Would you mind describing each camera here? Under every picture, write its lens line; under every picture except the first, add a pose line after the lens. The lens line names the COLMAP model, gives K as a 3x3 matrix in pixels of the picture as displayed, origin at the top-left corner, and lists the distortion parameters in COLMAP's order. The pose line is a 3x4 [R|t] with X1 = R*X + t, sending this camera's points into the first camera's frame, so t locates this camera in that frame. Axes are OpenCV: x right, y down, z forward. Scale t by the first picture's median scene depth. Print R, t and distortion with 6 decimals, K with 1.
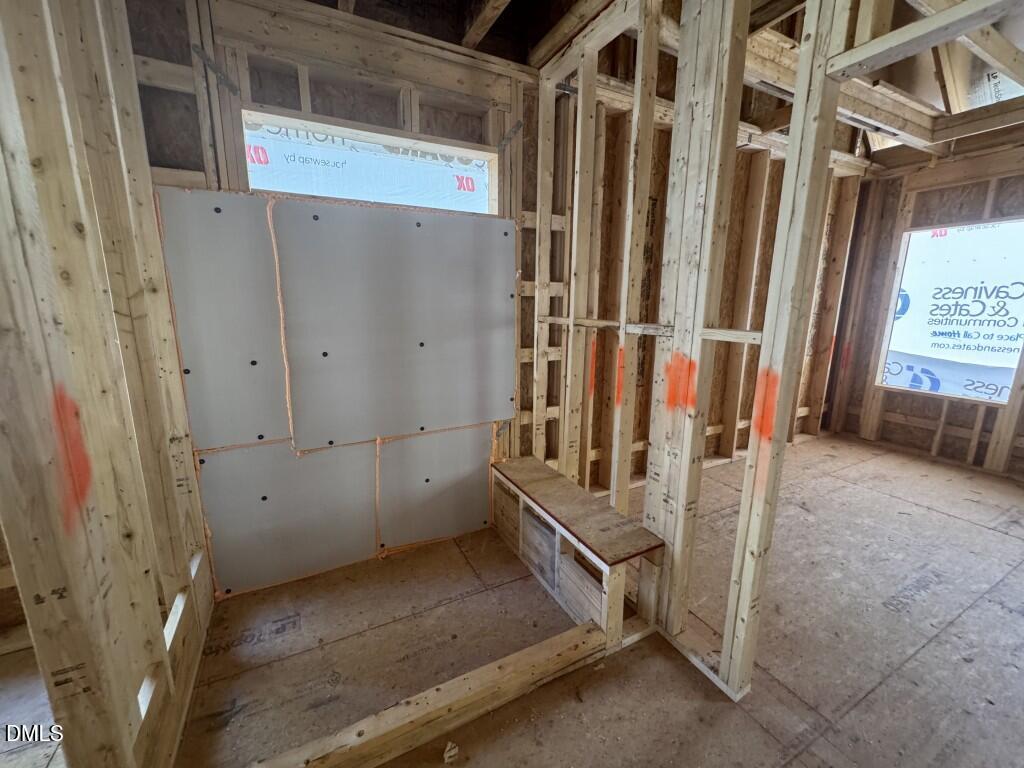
lens RADIAL K [[412.3, 0, 512.3], [0, 412.3, 384.5], [0, 0, 1]] dist [-0.004120, 0.000274]
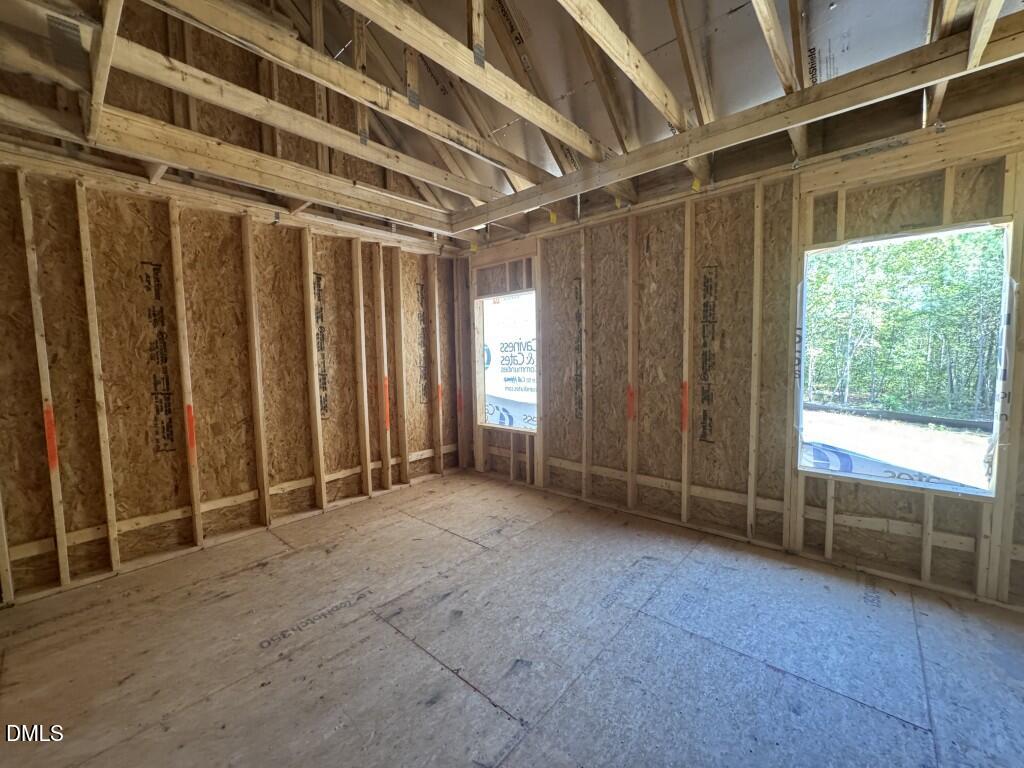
lens RADIAL K [[412.3, 0, 512.9], [0, 412.3, 384.6], [0, 0, 1]] dist [-0.004120, 0.000274]
pose [[0.929717, -0.053431, 0.364379, 0.626191], [0.099519, 0.989060, -0.108891, 0.030807], [-0.354574, 0.137500, 0.924863, -0.163085]]
